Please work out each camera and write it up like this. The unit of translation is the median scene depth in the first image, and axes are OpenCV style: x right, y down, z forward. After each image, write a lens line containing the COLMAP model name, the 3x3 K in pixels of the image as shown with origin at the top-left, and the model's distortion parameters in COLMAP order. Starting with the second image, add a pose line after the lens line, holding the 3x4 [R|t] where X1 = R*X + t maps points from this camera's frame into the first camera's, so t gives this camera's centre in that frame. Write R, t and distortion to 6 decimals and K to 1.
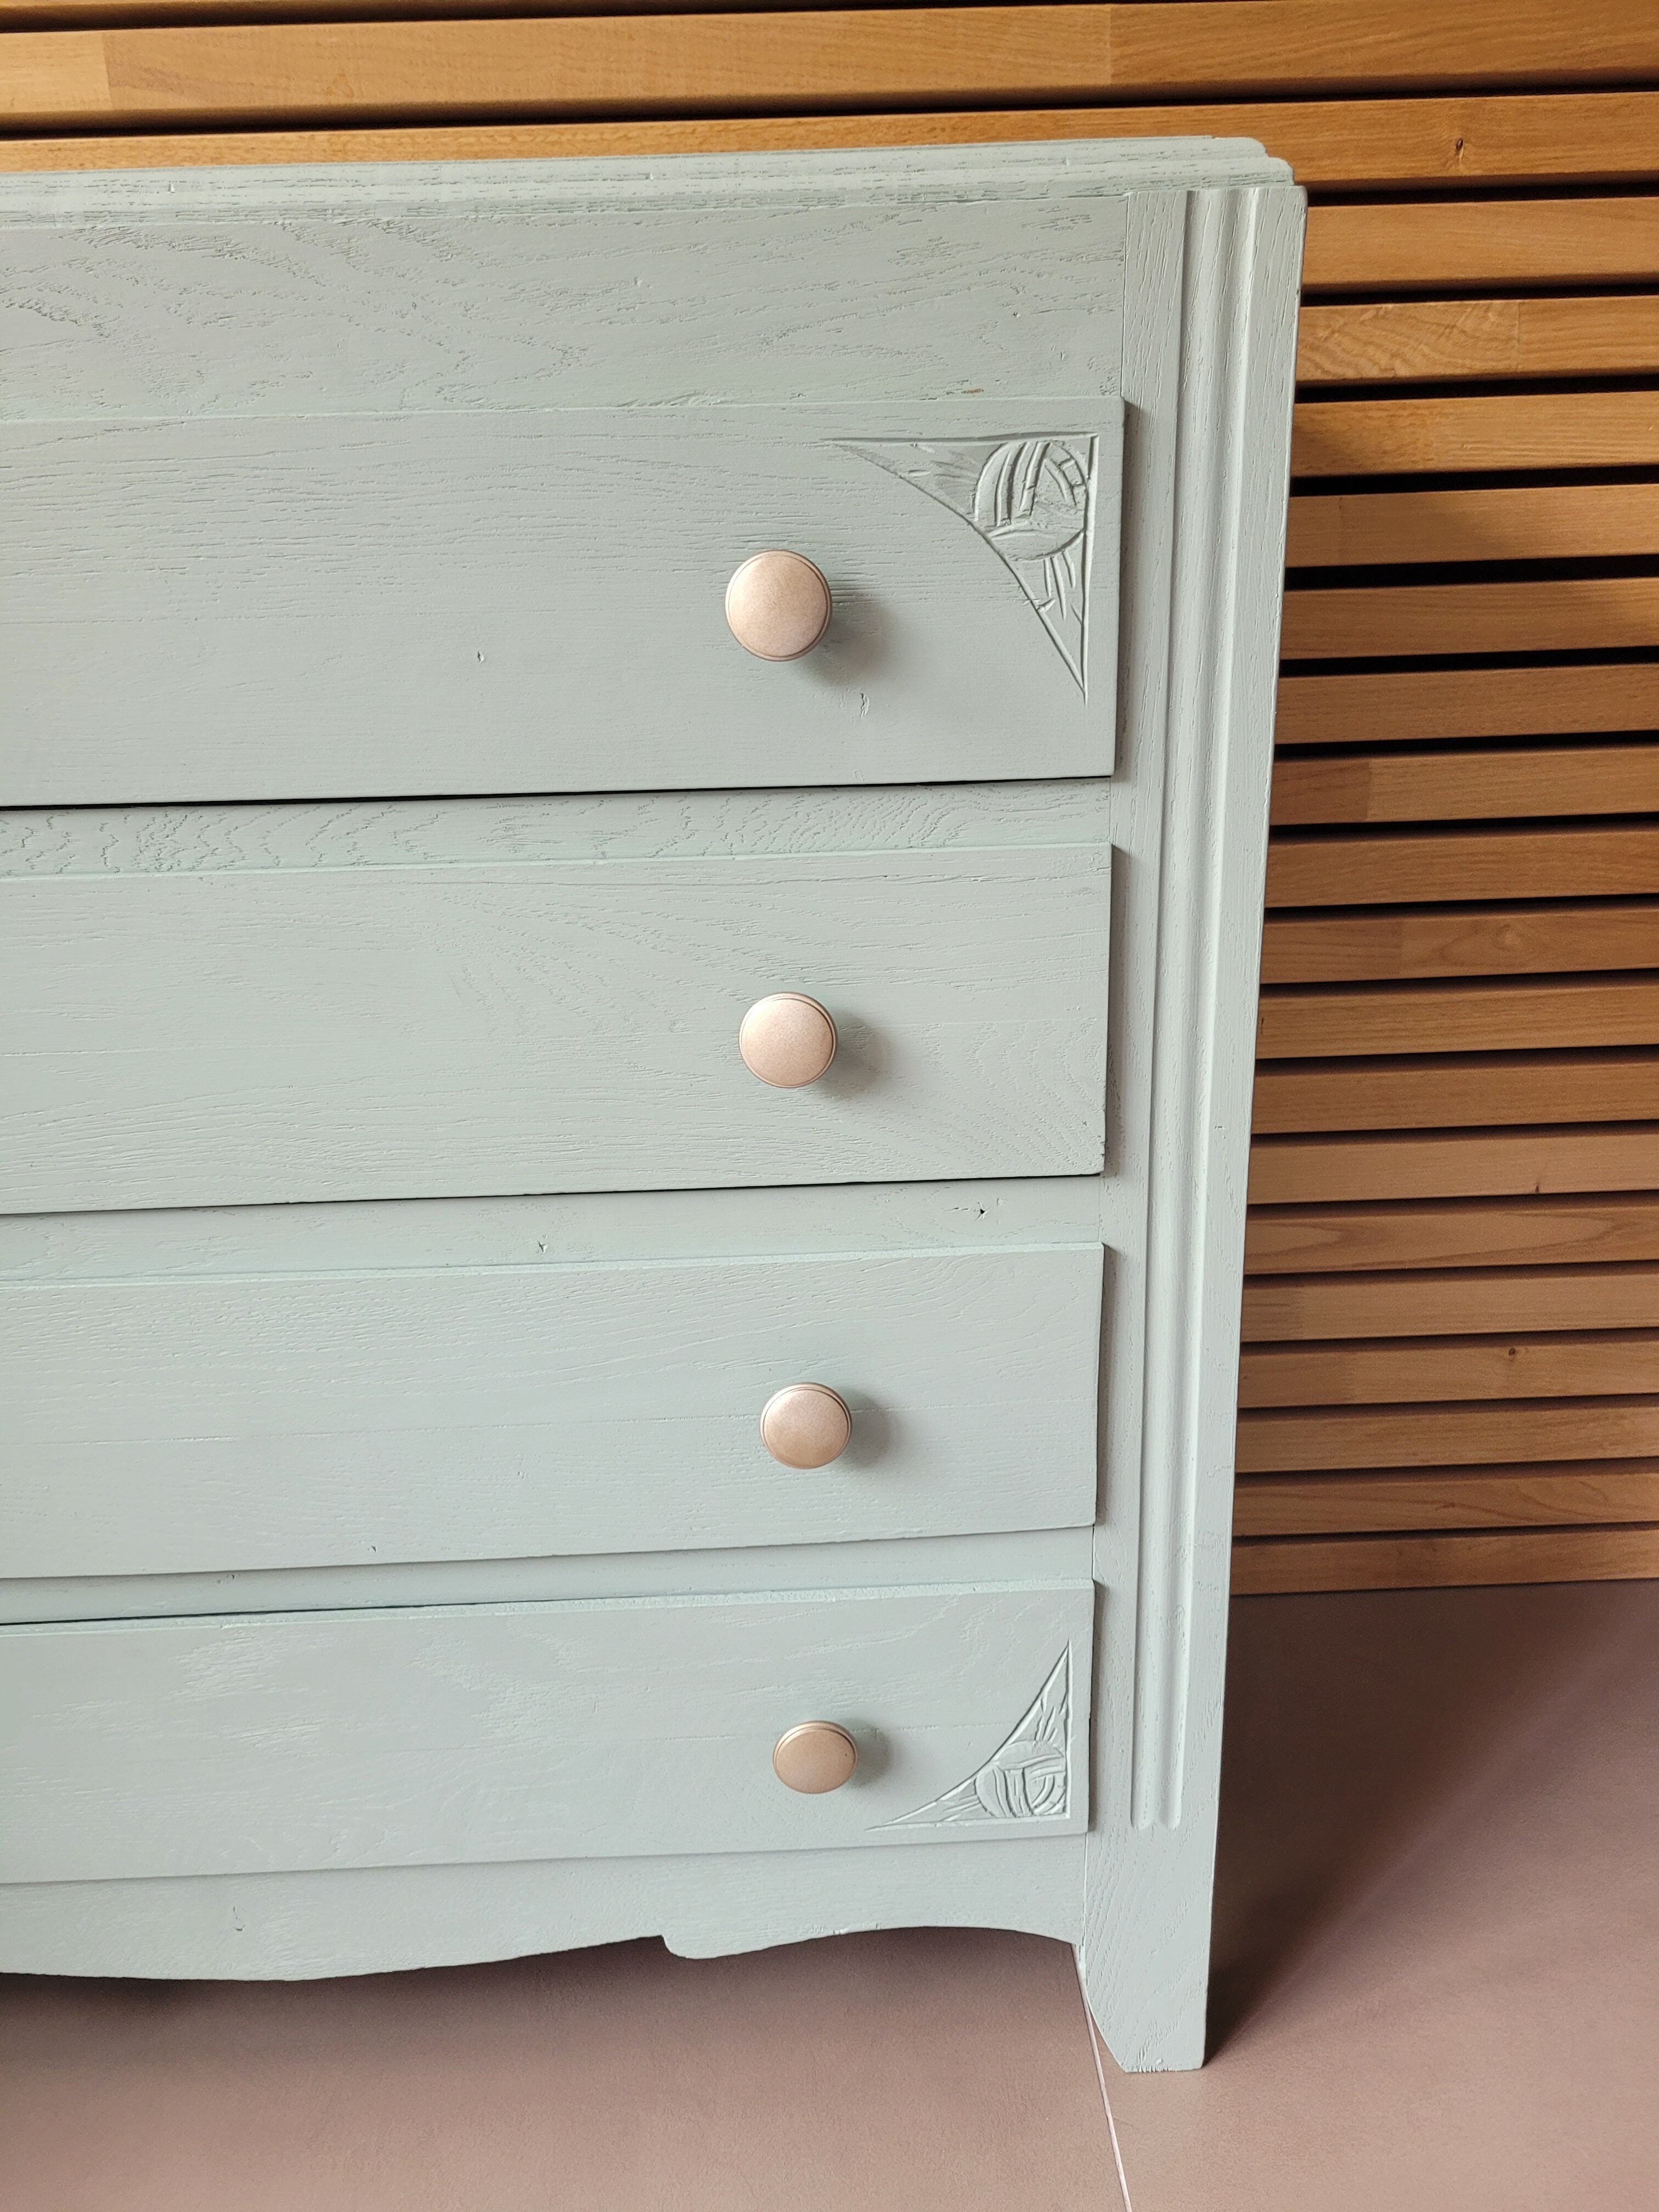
lens RADIAL K [[1665.9, 0, 829.5], [0, 1665.9, 1106.0], [0, 0, 1]] dist [0.009290, 0.006066]
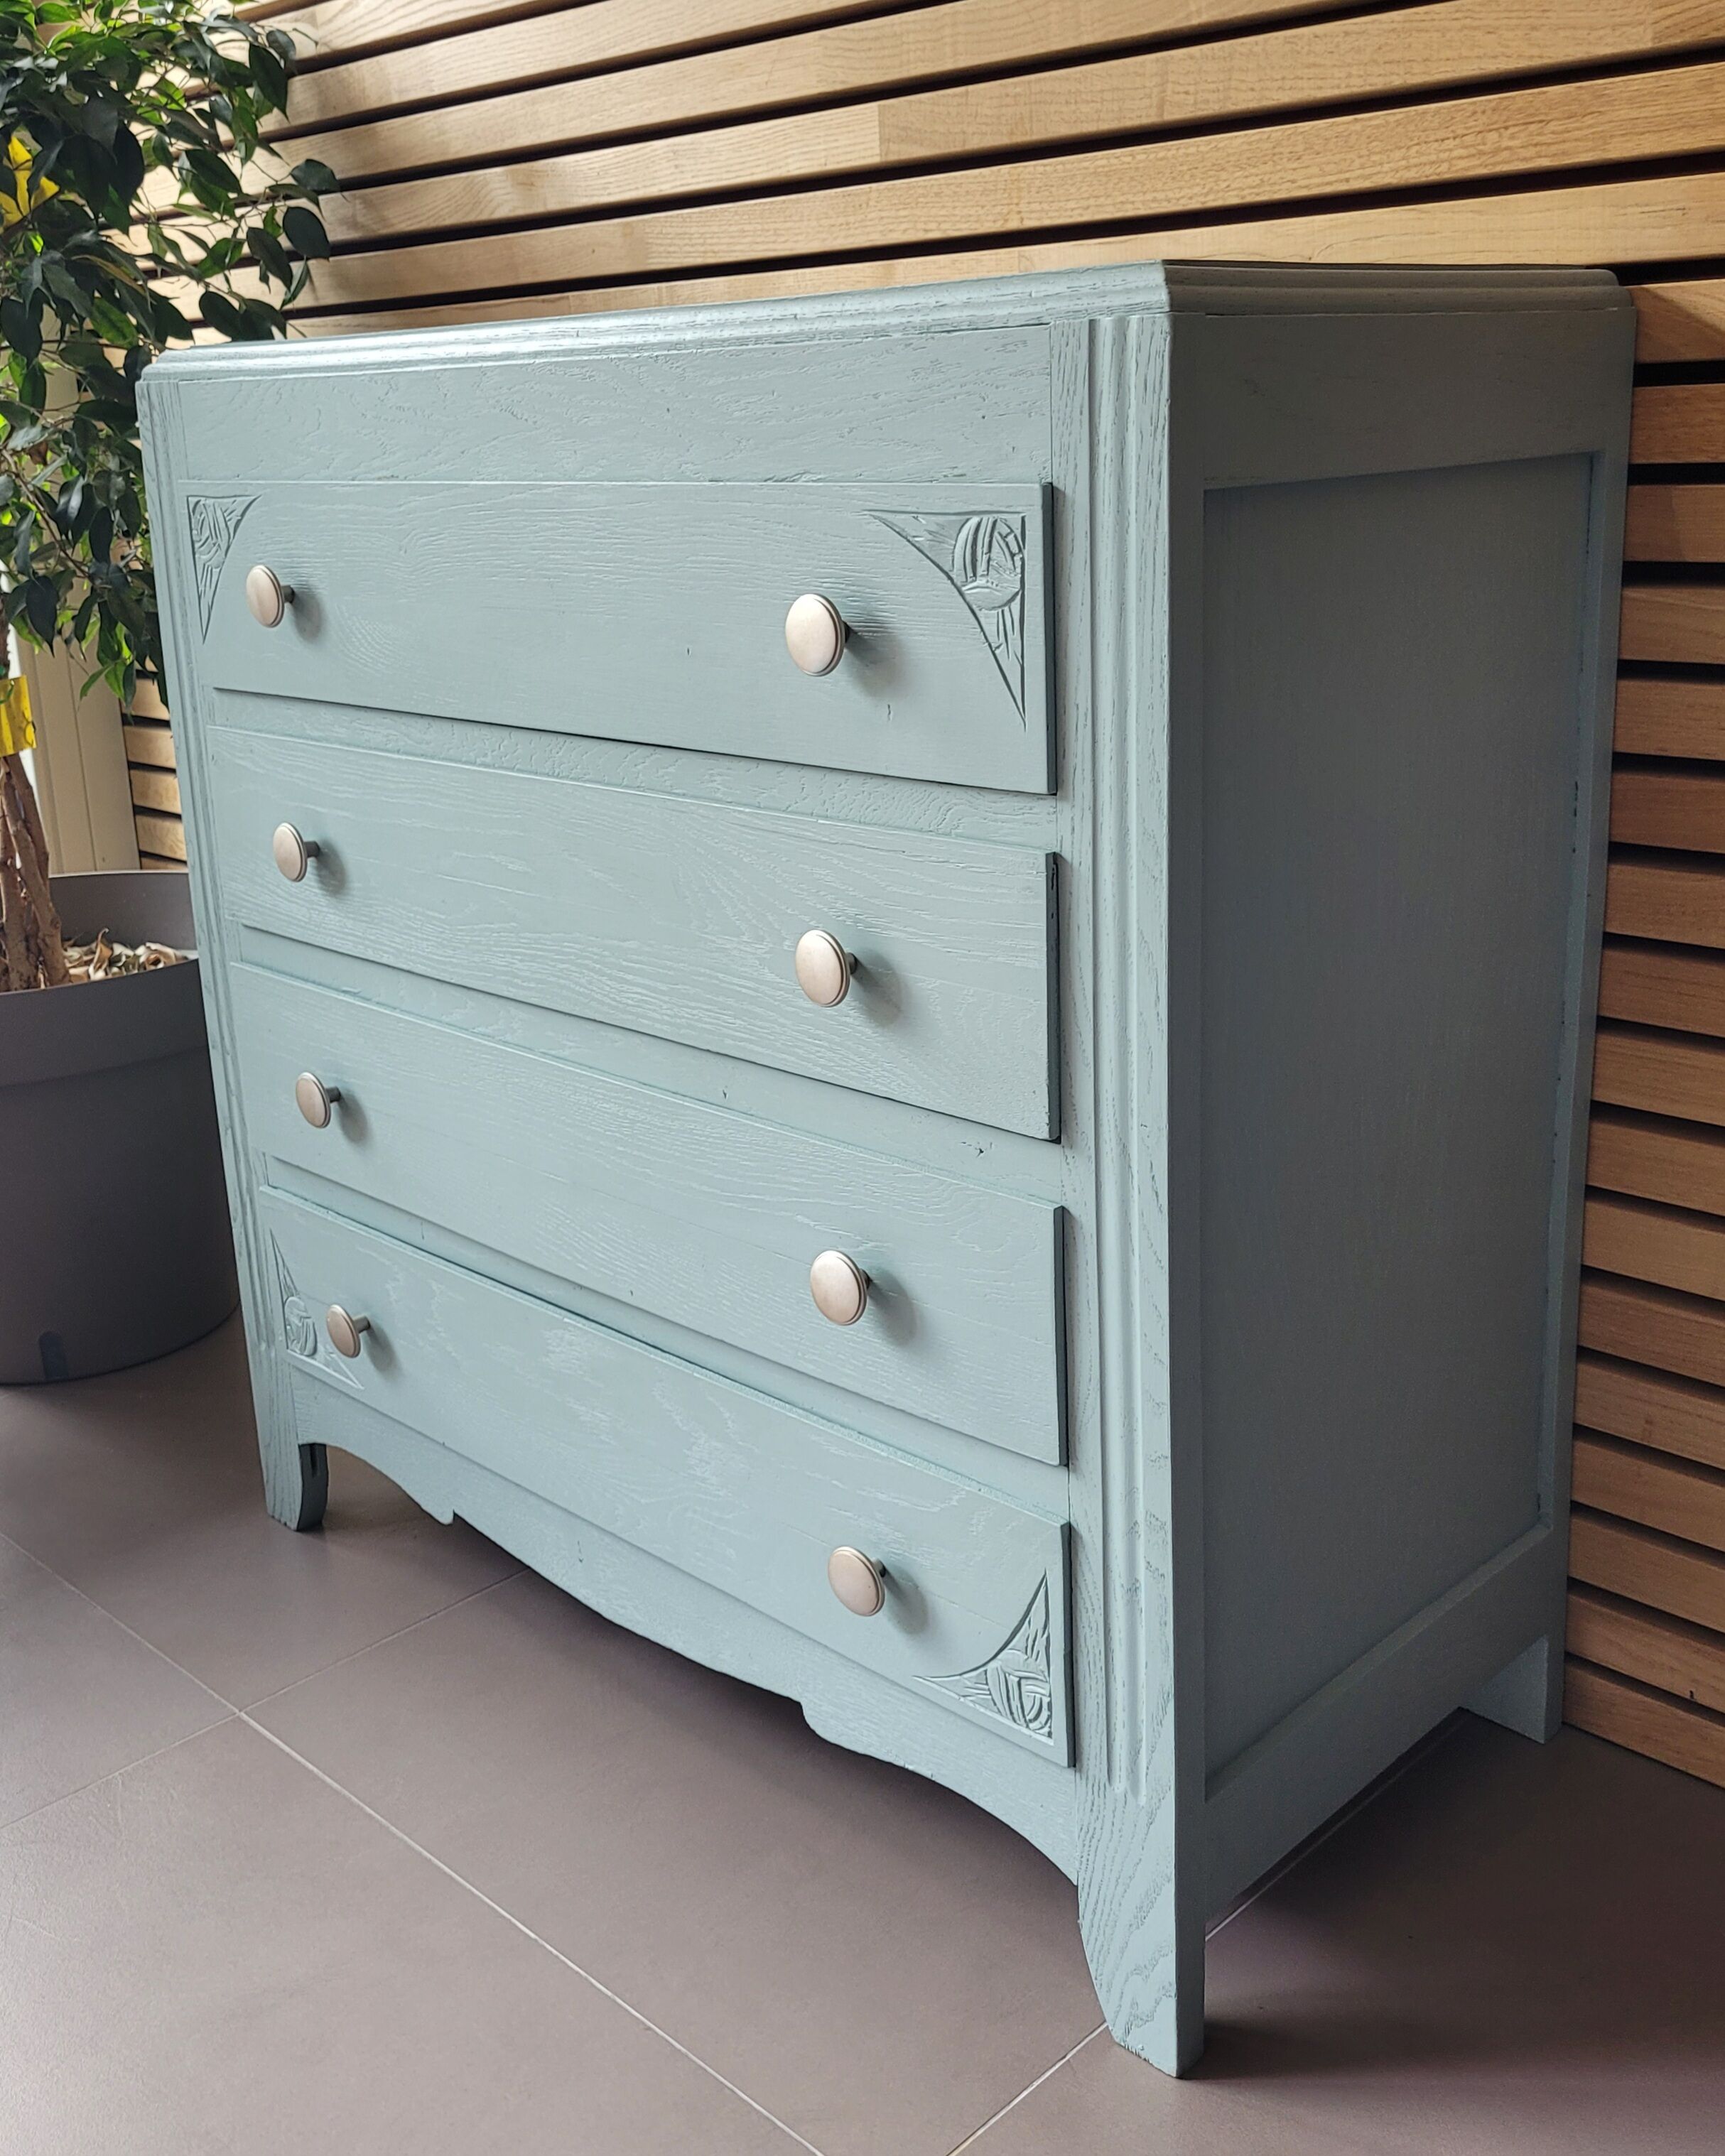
lens RADIAL K [[2292.3, 0, 862.5], [0, 2292.3, 1078.0], [0, 0, 1]] dist [-0.001485, 0.022752]
pose [[0.672656, 0.215728, -0.707810, 1.247332], [-0.209965, 0.972887, 0.096982, -0.133215], [0.709541, 0.083380, 0.699714, -0.190407]]
